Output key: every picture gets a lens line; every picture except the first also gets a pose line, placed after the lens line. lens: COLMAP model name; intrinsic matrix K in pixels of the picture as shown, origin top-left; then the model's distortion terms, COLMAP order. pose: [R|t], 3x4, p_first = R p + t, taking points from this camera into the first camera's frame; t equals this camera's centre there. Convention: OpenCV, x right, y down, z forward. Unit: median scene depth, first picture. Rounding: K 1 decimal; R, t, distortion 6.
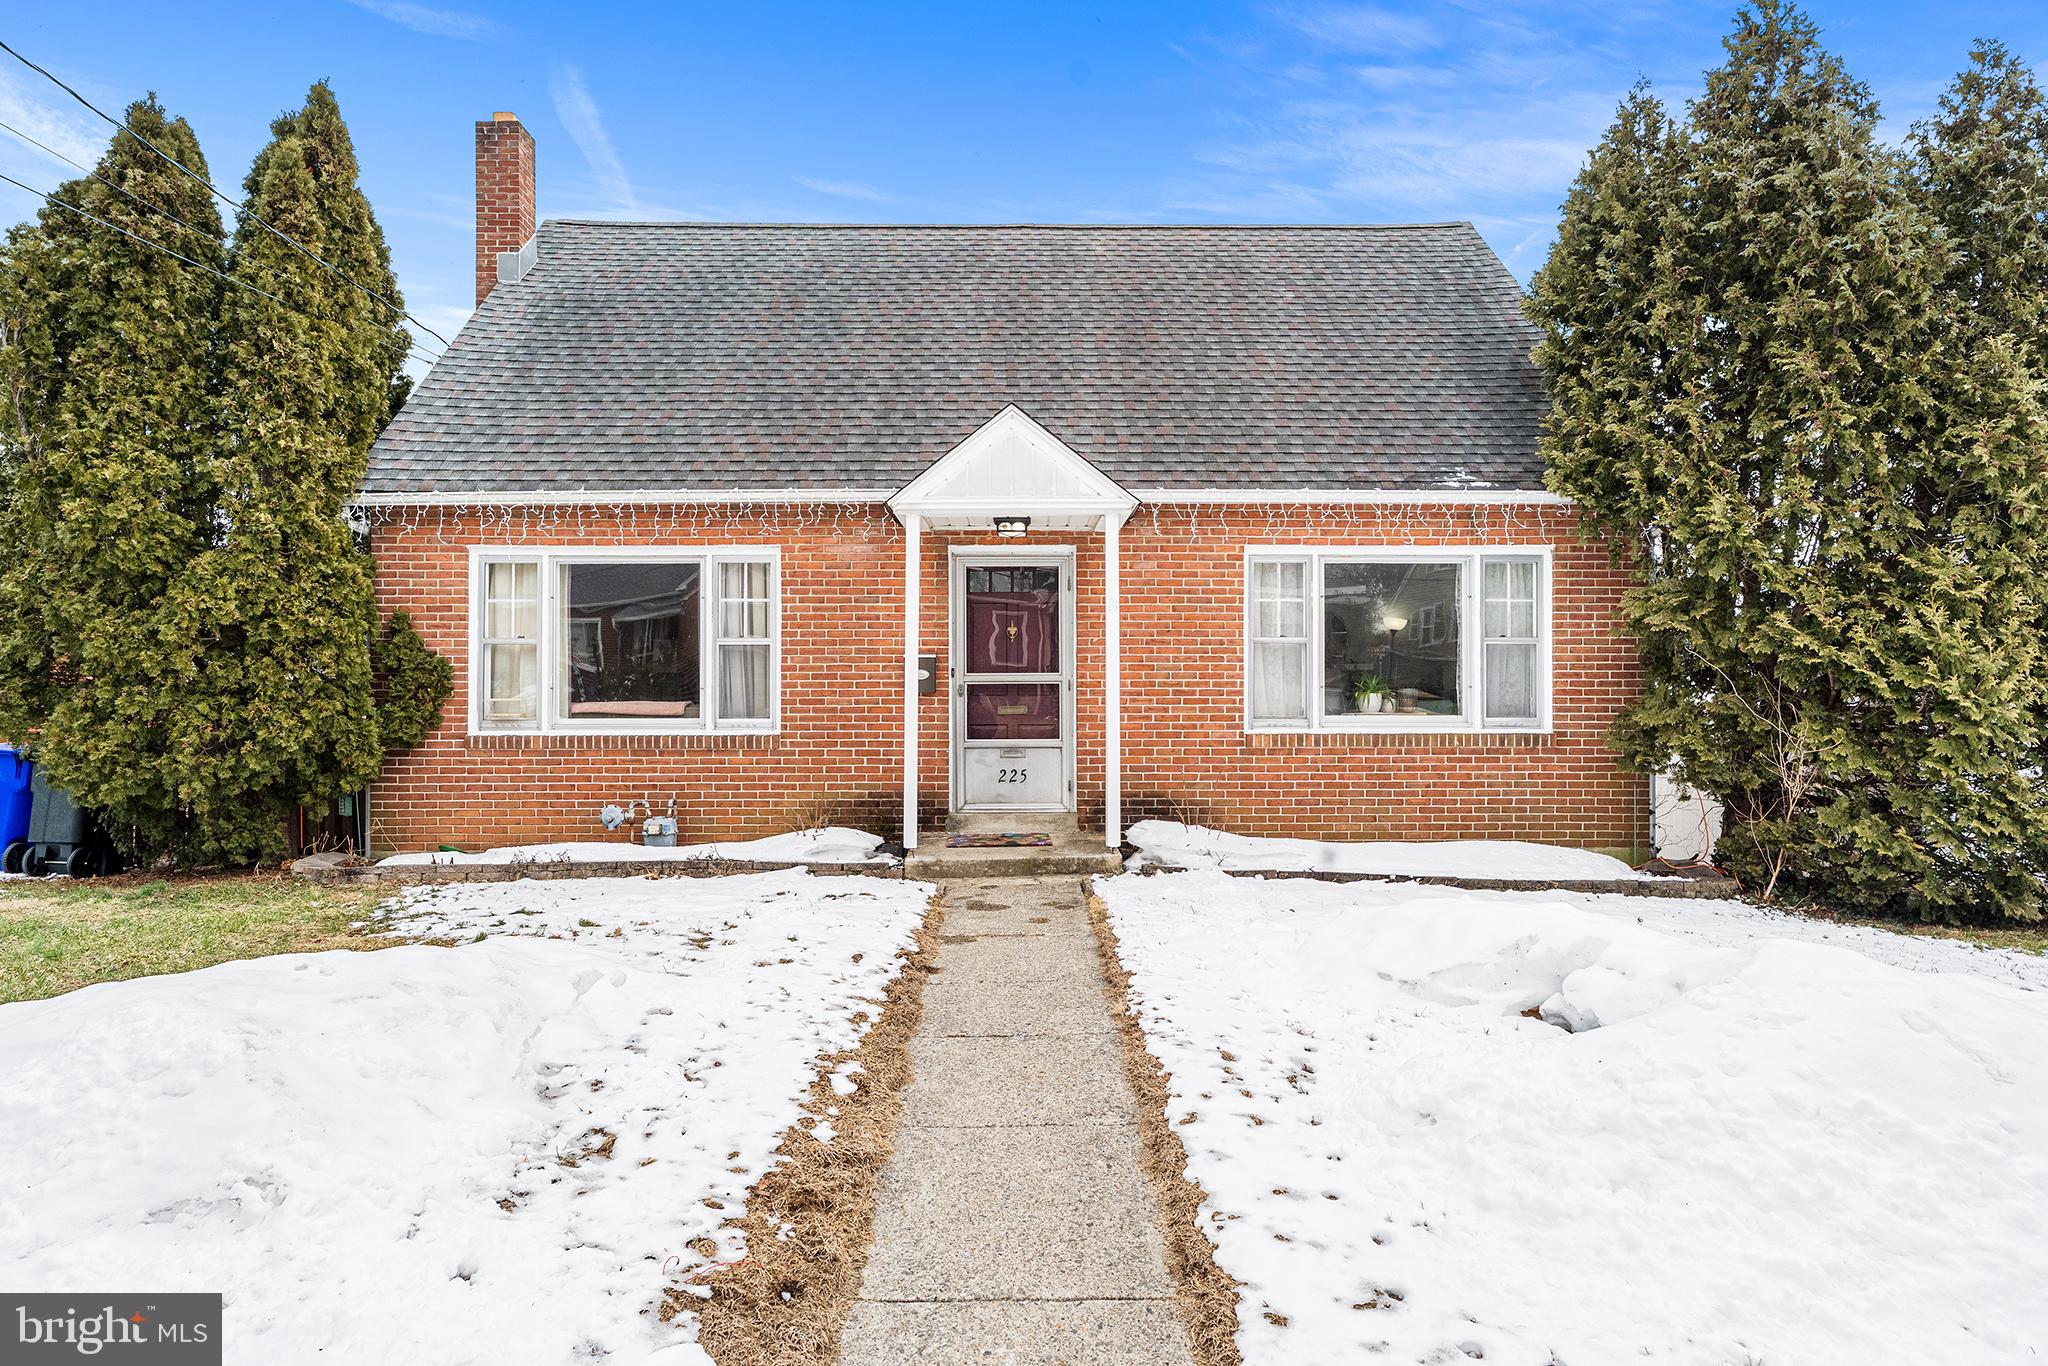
lens RADIAL K [[1232.9, 0, 1024.0], [0, 1232.9, 651.0], [0, 0, 1]] dist [0.002037, -0.000301]
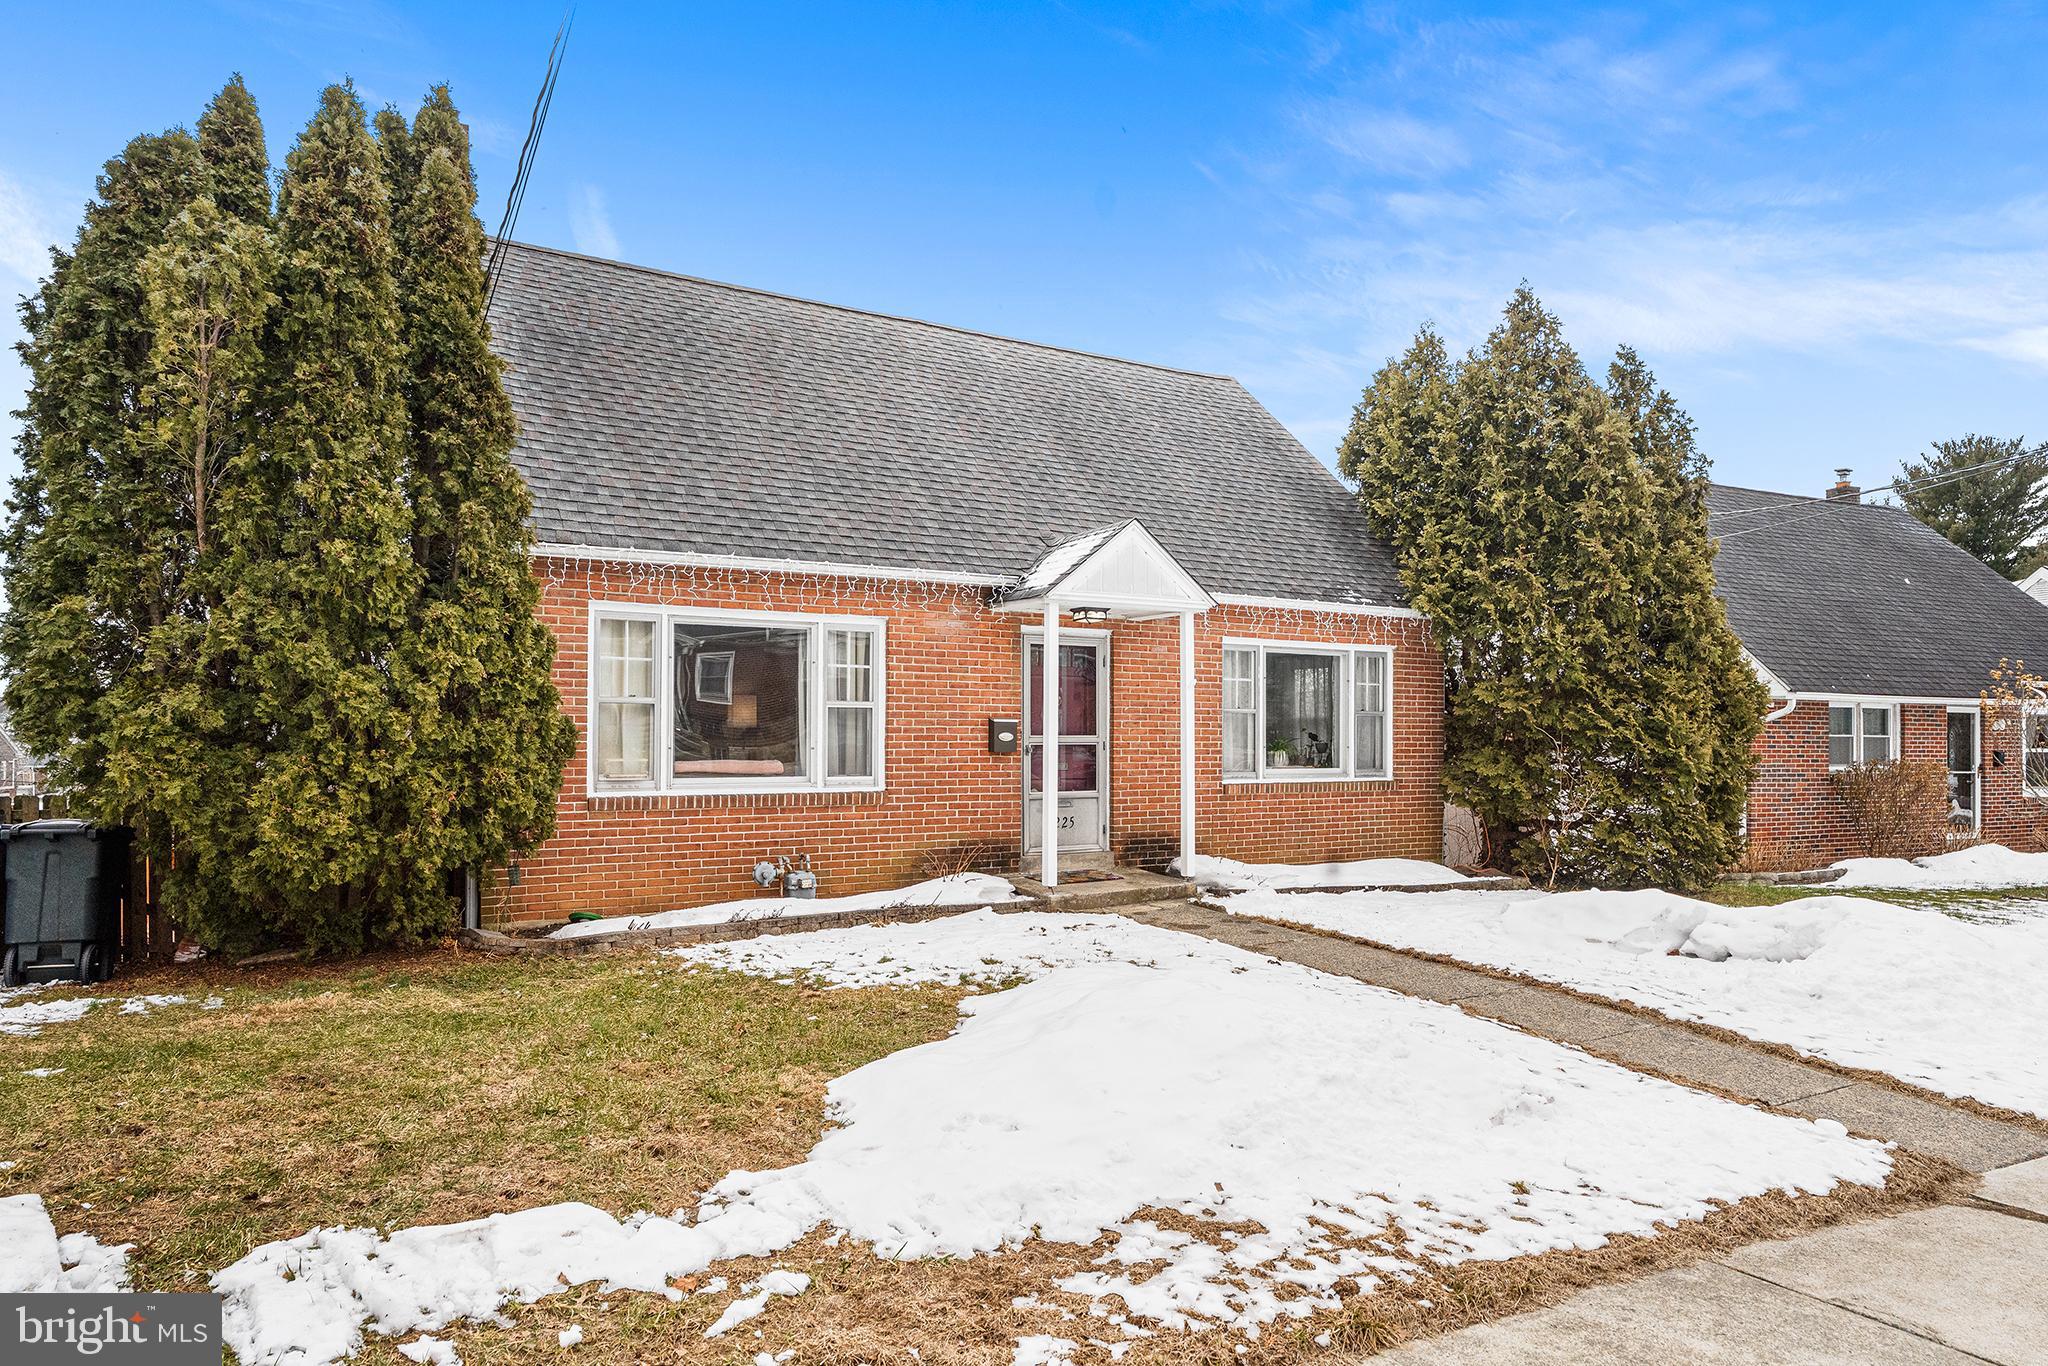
lens RADIAL K [[1250.8, 0, 1024.0], [0, 1250.8, 683.0], [0, 0, 1]] dist [0.002117, 0.001088]
pose [[0.864954, 0.026252, 0.501165, -0.651190], [-0.024965, 0.999645, -0.009277, -0.020416], [-0.501231, -0.004487, 0.865302, -0.018178]]
